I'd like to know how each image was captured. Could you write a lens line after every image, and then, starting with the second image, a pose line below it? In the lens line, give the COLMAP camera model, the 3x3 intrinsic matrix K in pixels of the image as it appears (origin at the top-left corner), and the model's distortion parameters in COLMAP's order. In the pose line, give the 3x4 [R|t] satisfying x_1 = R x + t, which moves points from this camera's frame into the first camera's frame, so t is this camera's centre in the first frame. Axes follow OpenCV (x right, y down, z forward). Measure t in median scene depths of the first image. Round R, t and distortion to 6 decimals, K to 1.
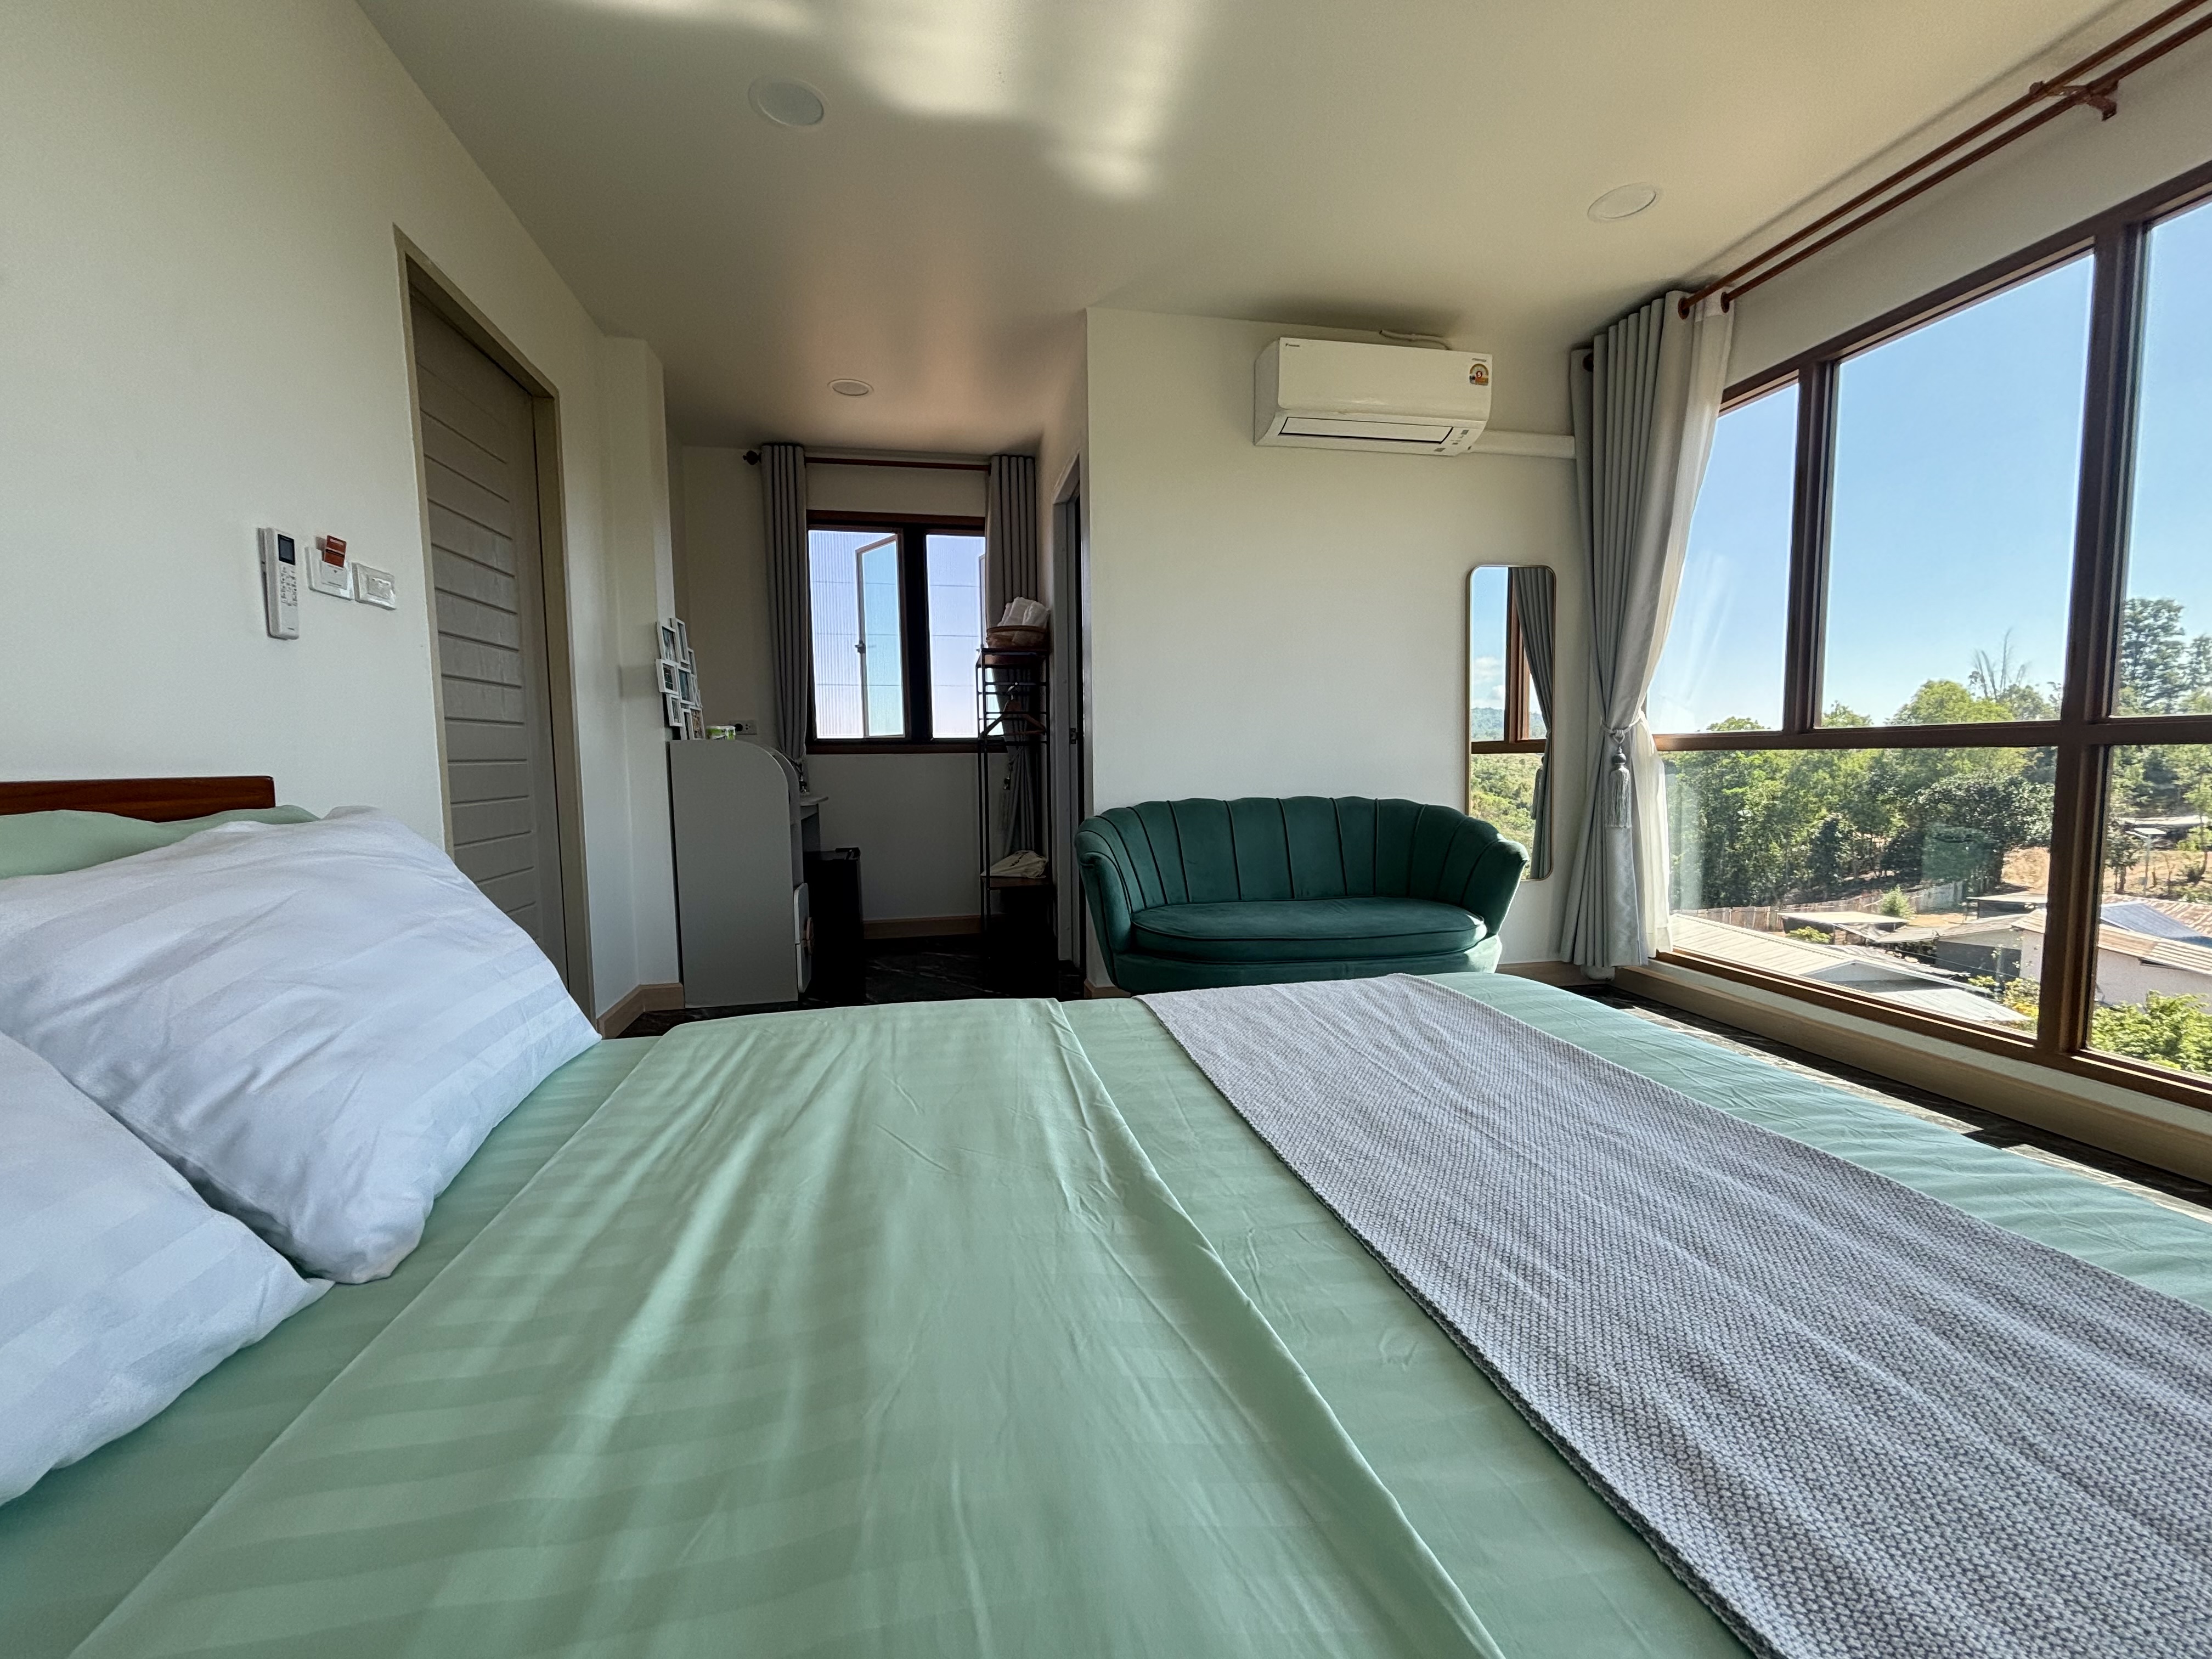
lens RADIAL K [[900.7, 0, 1100.7], [0, 900.7, 831.7], [0, 0, 1]] dist [0.007797, 0.000017]
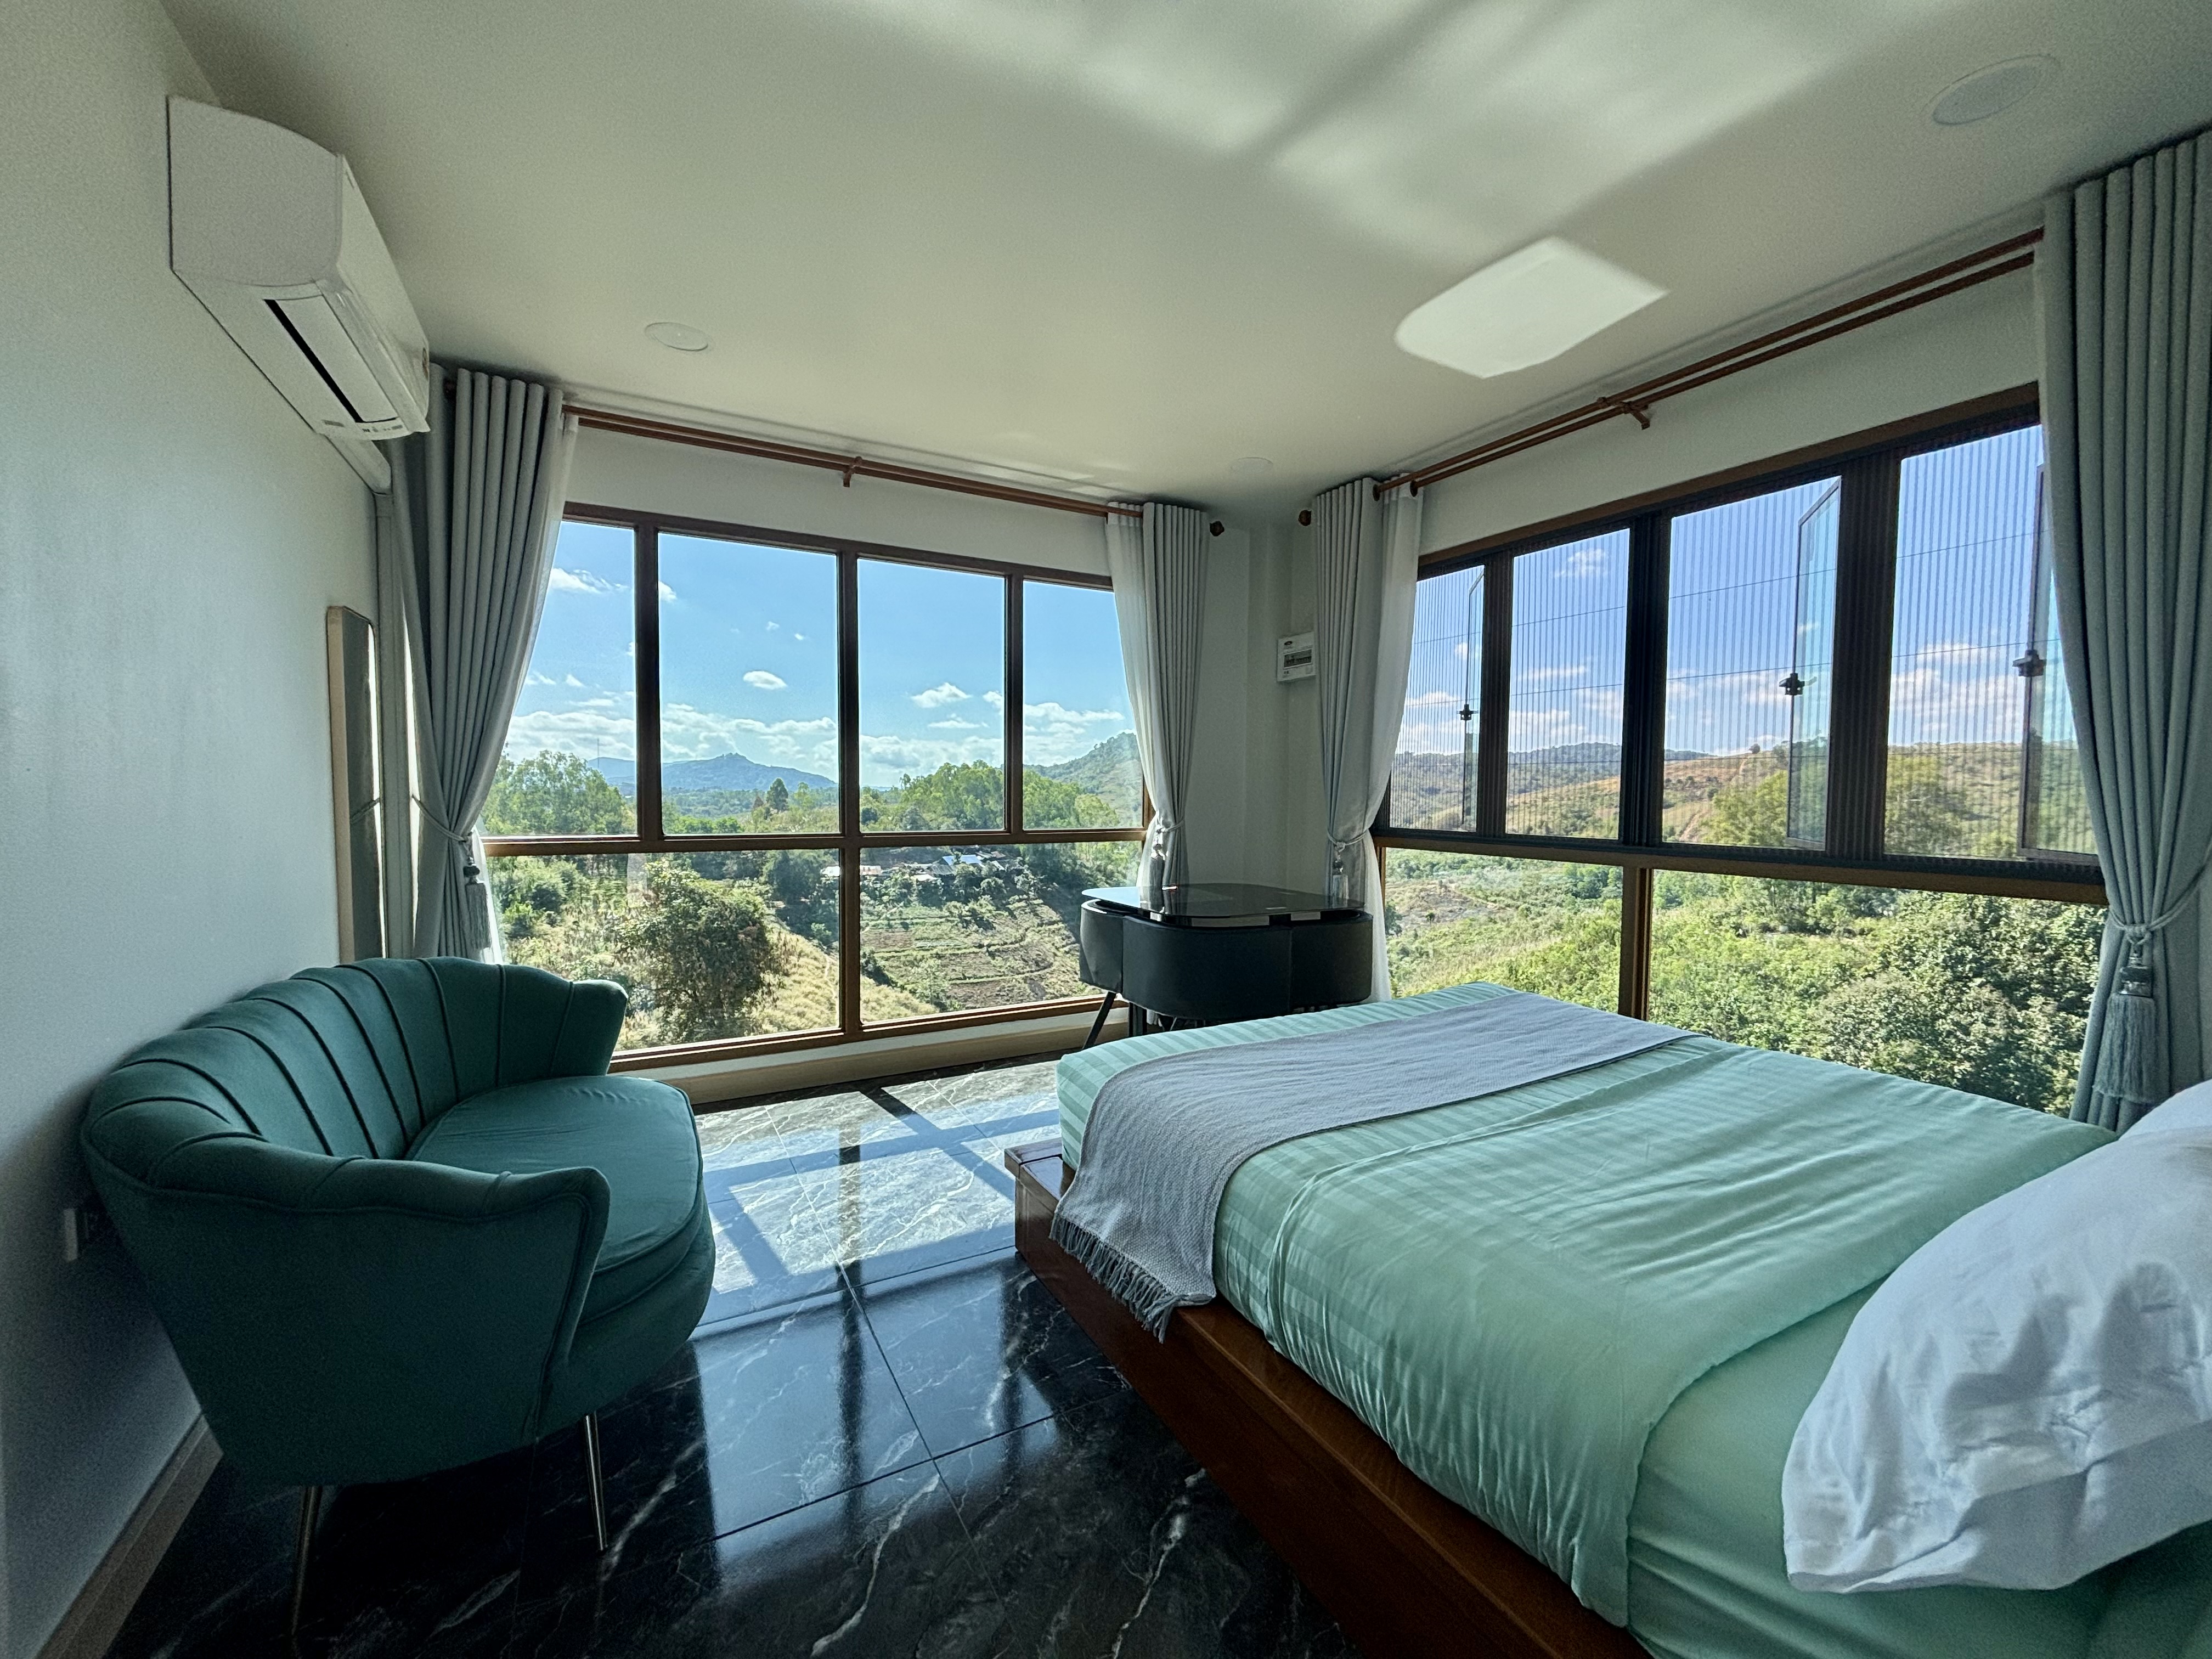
lens RADIAL K [[900.7, 0, 1100.7], [0, 900.7, 831.7], [0, 0, 1]] dist [0.007797, 0.000017]
pose [[-0.303644, -0.036908, 0.952070, -1.053604], [0.073373, 0.995376, 0.061988, -0.313809], [-0.949956, 0.088678, -0.299532, 1.705466]]
